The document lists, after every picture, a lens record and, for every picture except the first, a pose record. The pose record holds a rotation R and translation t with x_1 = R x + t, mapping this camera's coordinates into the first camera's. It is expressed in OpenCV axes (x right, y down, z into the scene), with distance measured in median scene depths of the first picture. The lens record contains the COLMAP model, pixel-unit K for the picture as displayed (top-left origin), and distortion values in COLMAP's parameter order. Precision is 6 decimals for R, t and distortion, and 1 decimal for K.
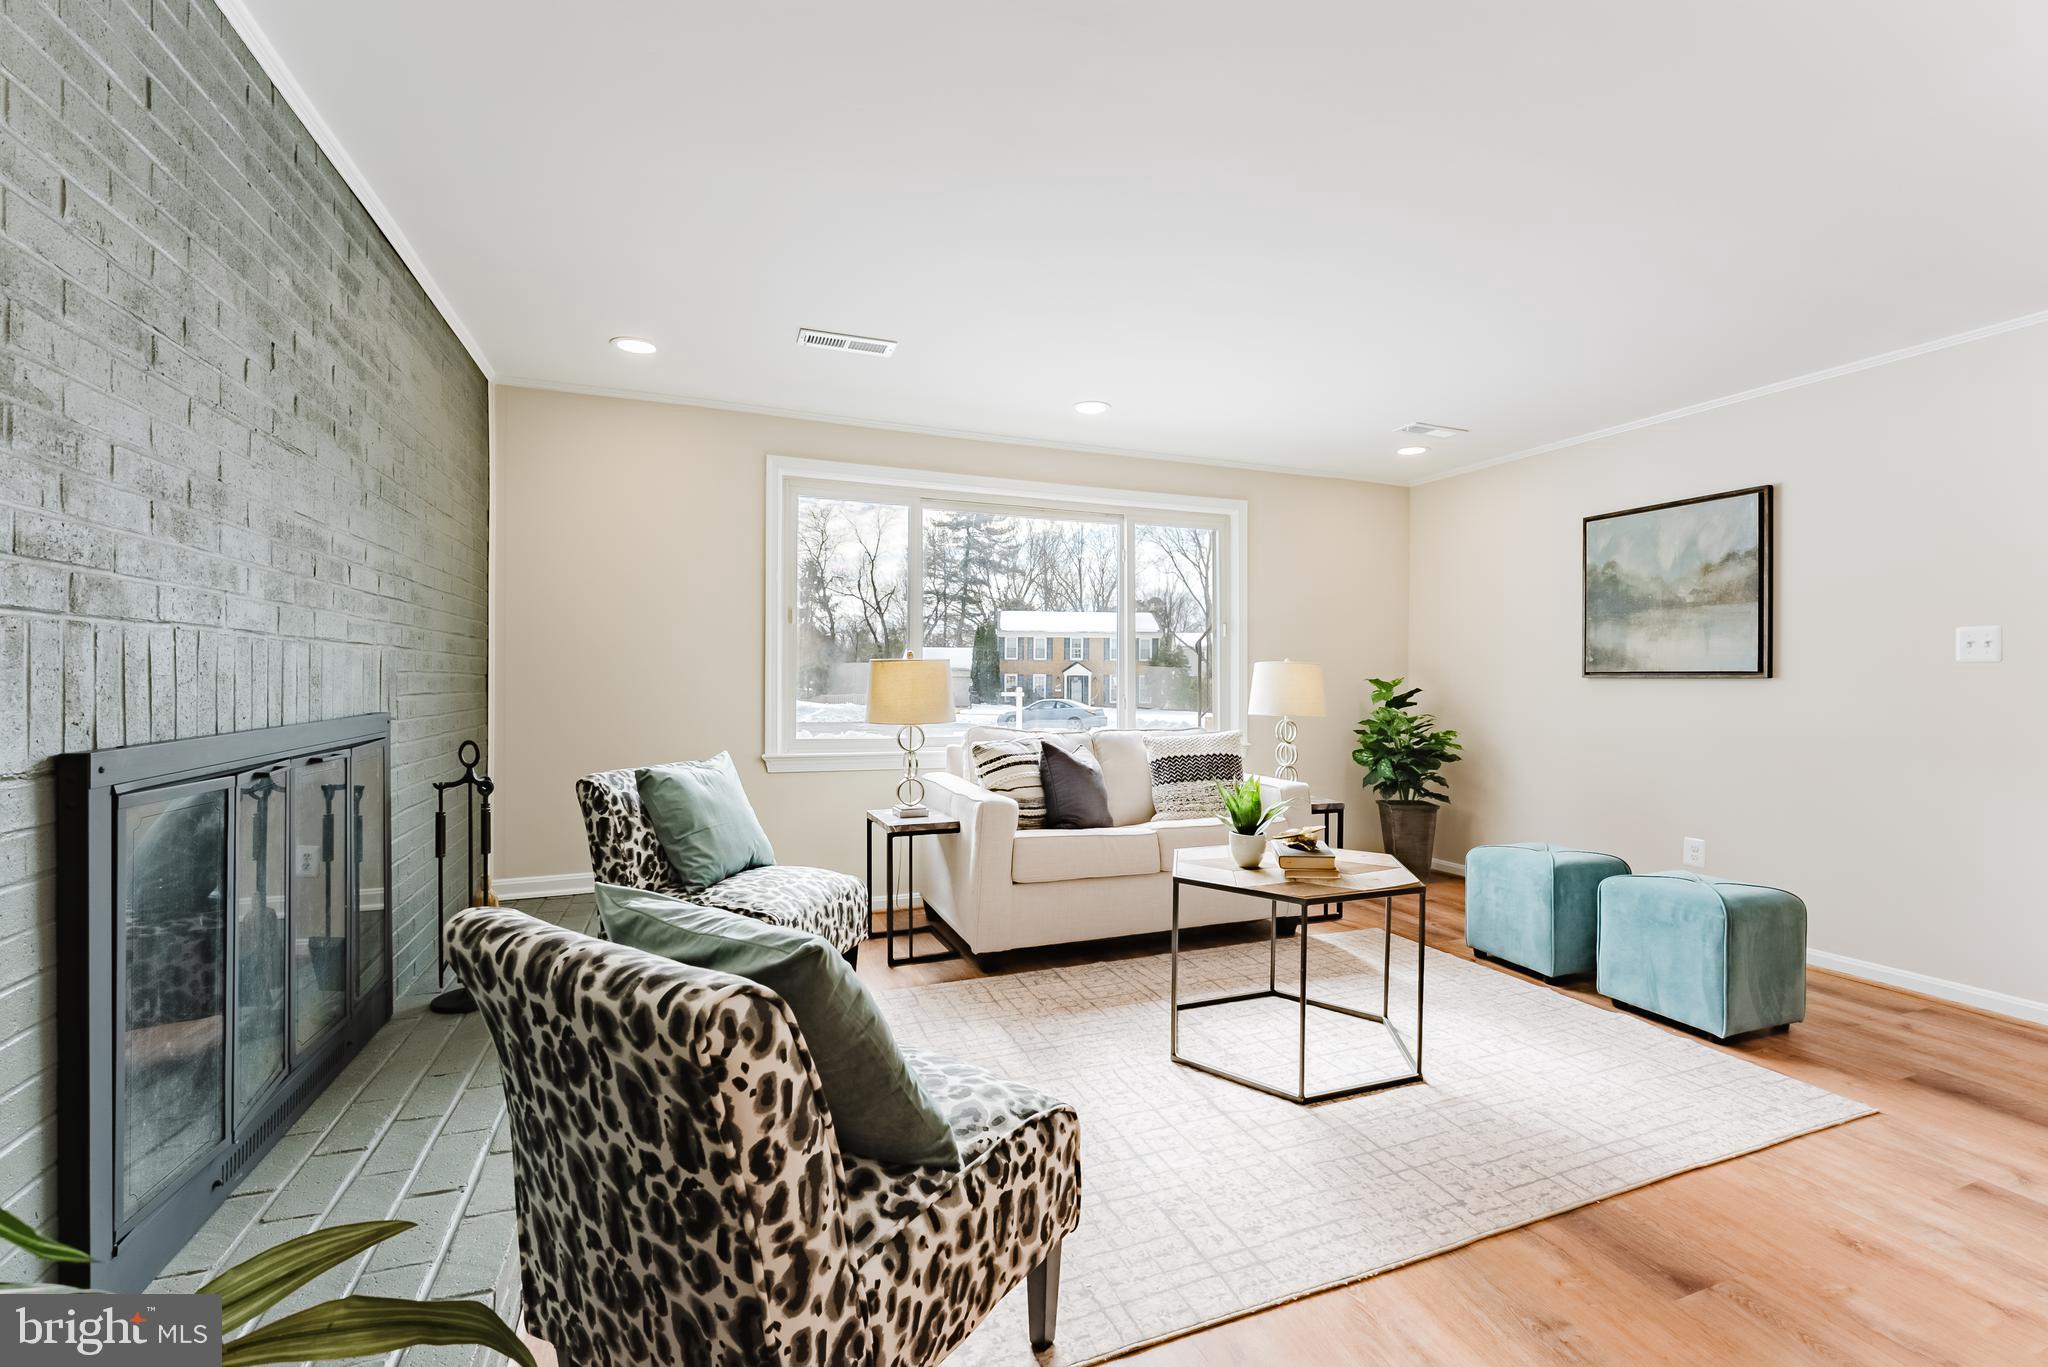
lens RADIAL K [[853.7, 0, 1016.3], [0, 853.7, 682.3], [0, 0, 1]] dist [-0.008351, -0.000153]
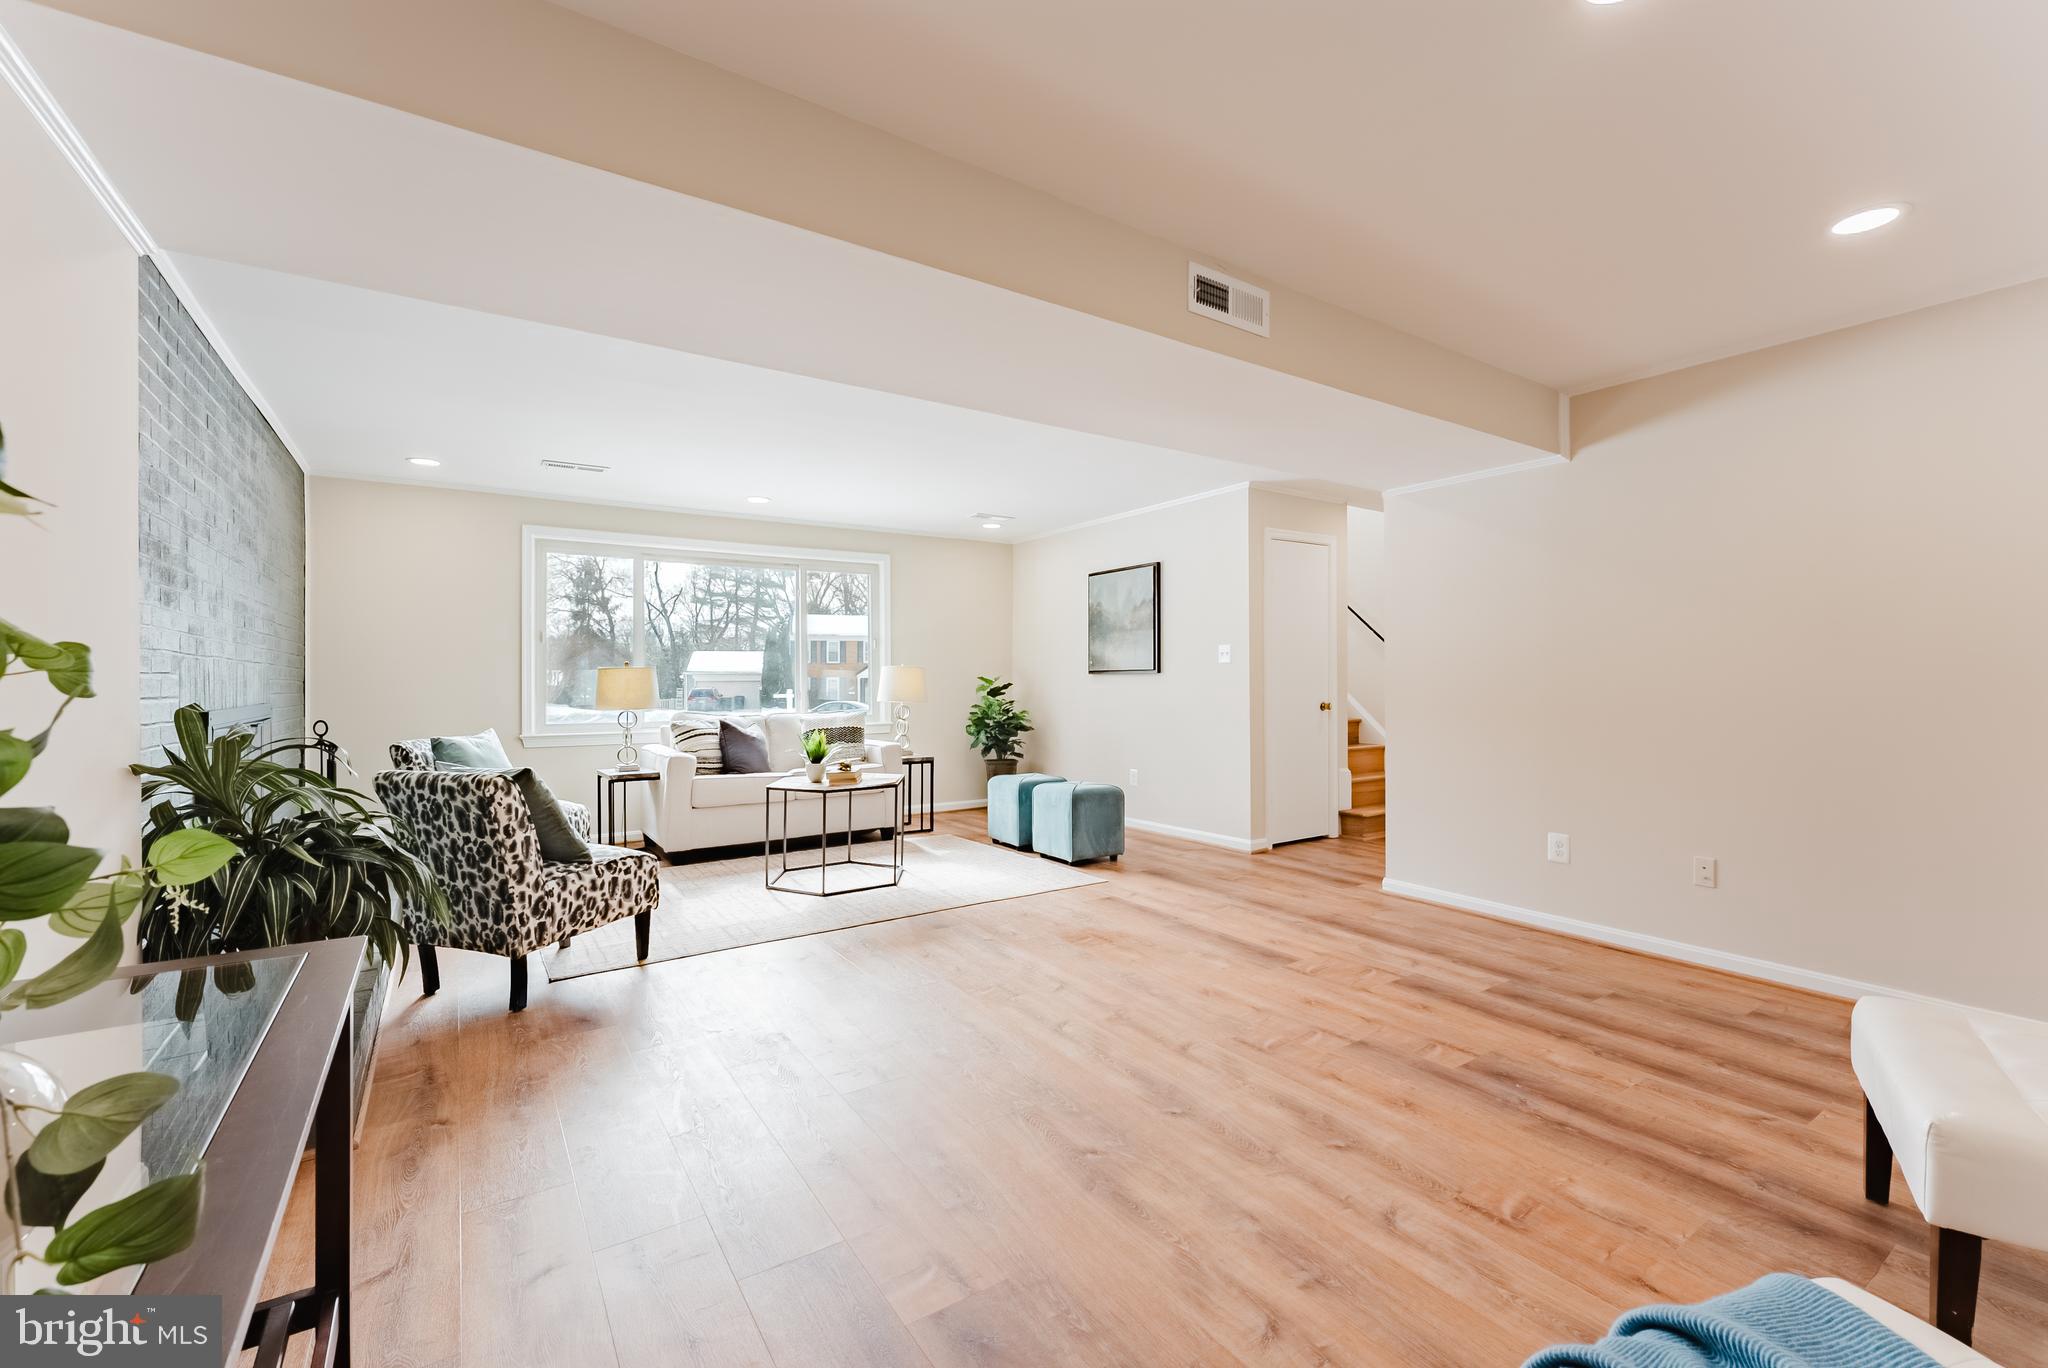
lens RADIAL K [[858.7, 0, 1019.2], [0, 858.7, 671.5], [0, 0, 1]] dist [-0.006342, -0.000485]
pose [[0.974507, -0.010570, 0.224108, 0.303675], [0.013889, 0.999816, -0.013238, 0.014477], [-0.223927, 0.016013, 0.974474, -0.908902]]
